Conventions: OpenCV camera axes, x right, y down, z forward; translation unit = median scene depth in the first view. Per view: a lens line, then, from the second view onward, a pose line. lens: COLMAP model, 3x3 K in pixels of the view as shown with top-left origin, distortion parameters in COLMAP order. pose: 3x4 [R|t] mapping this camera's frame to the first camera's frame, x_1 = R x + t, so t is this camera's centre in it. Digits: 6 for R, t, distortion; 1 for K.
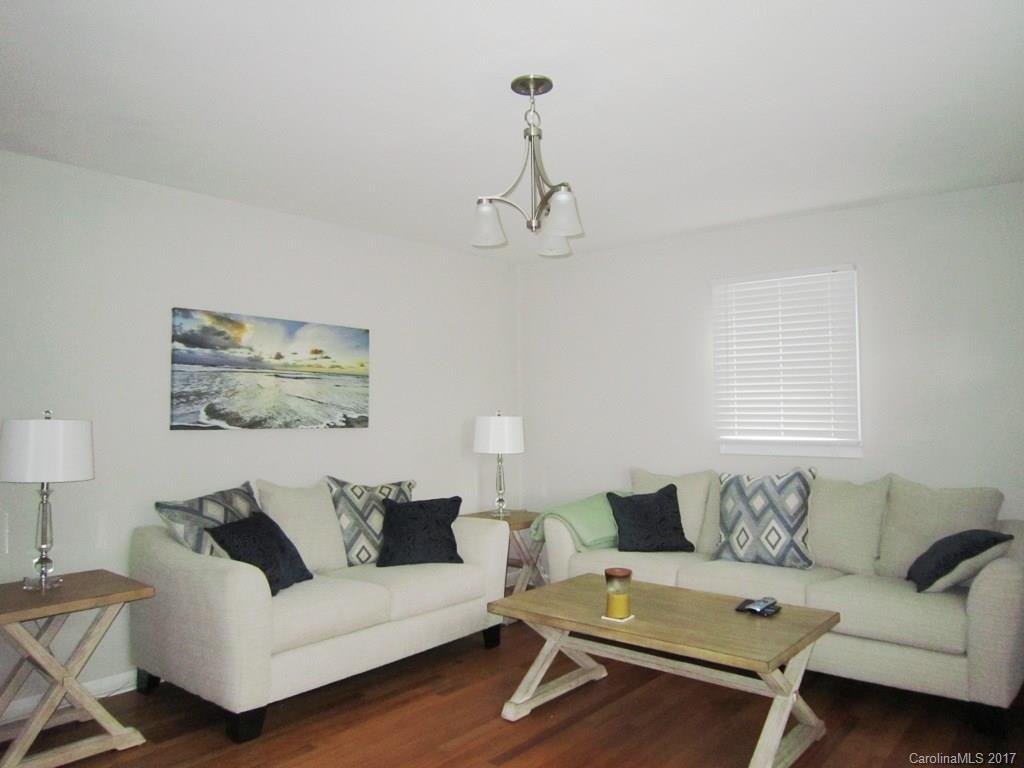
lens RADIAL K [[740.0, 0, 520.3], [0, 740.0, 386.0], [0, 0, 1]] dist [-0.002646, -0.003364]
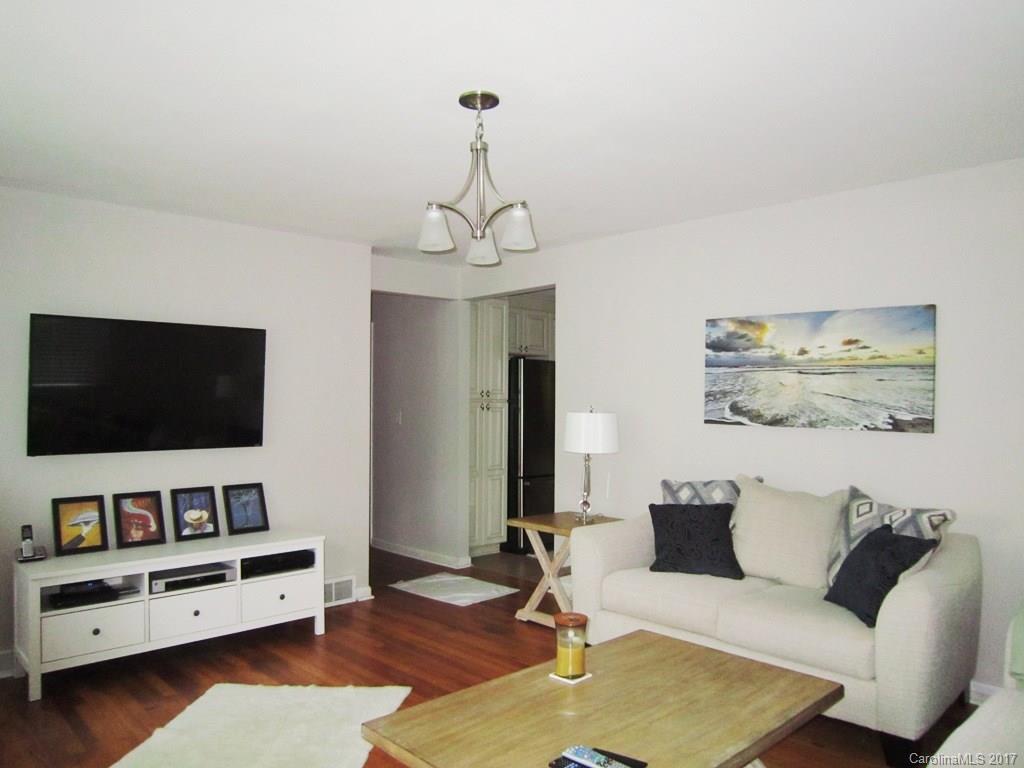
lens RADIAL K [[740.0, 0, 520.3], [0, 740.0, 386.0], [0, 0, 1]] dist [-0.002646, -0.003364]
pose [[-0.076073, -0.023348, -0.996829, 0.678206], [0.018704, 0.999516, -0.024839, 0.021566], [0.996927, -0.020534, -0.075599, 0.739203]]
